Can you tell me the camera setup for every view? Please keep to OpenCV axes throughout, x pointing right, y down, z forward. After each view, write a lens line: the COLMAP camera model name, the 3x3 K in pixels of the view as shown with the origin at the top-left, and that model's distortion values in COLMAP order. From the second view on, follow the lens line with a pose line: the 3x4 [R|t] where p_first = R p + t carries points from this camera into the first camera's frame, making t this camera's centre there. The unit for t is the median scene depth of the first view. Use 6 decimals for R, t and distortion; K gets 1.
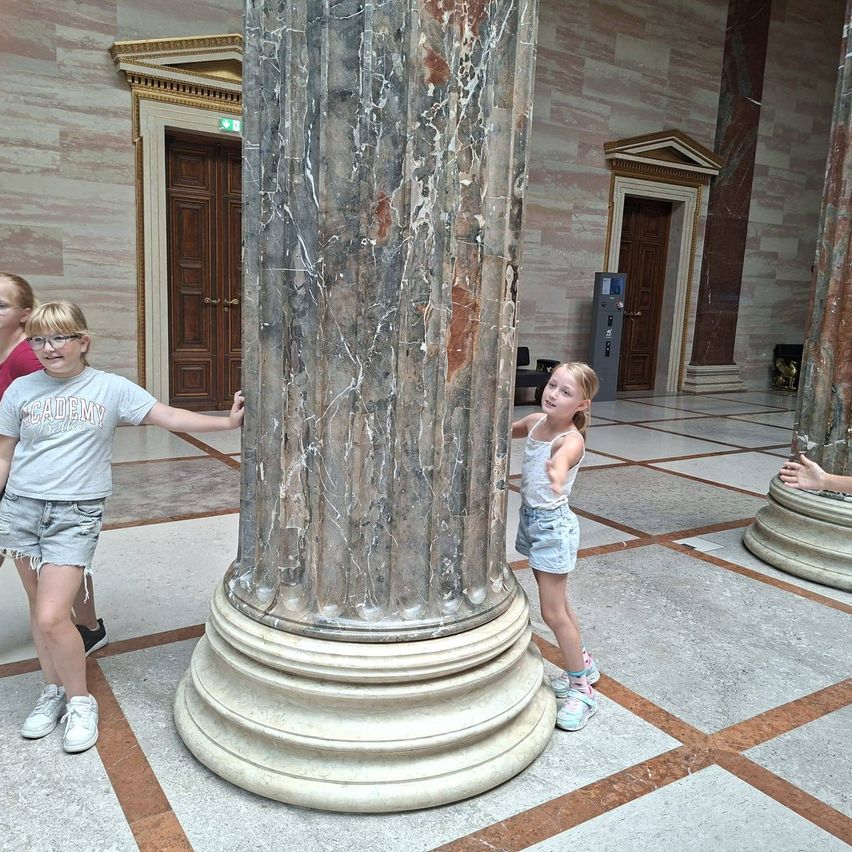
lens RADIAL K [[797.6, 0, 423.1], [0, 797.6, 425.5], [0, 0, 1]] dist [0.049169, 0.000000]
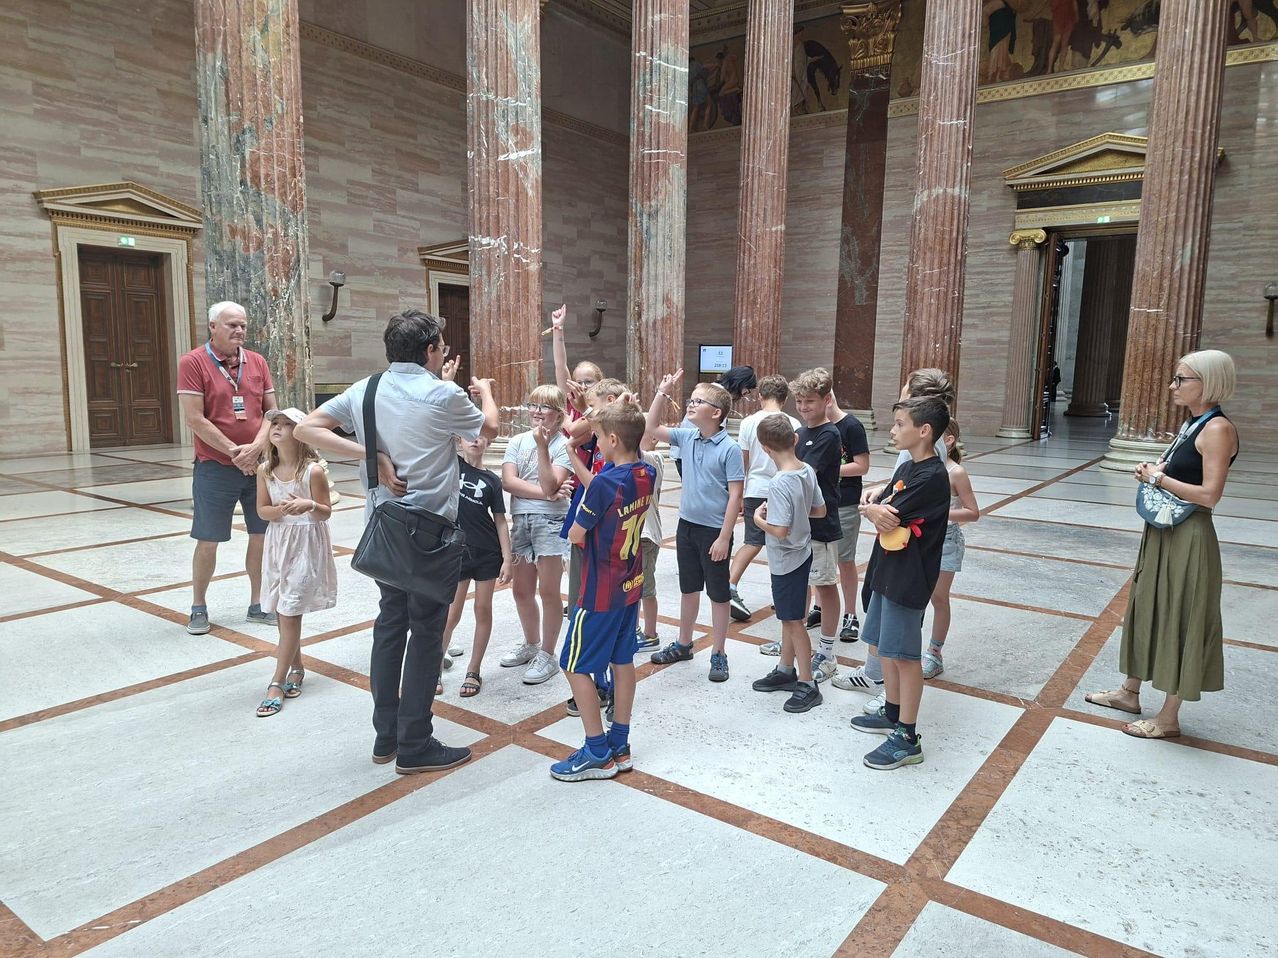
lens RADIAL K [[874.0, 0, 644.2], [0, 874.0, 489.2], [0, 0, 1]] dist [0.027678, -0.020132]
pose [[0.930549, -0.076022, 0.358189, 0.019735], [0.079471, 0.996824, 0.005107, 0.130339], [-0.357440, 0.023713, 0.933635, -0.790659]]
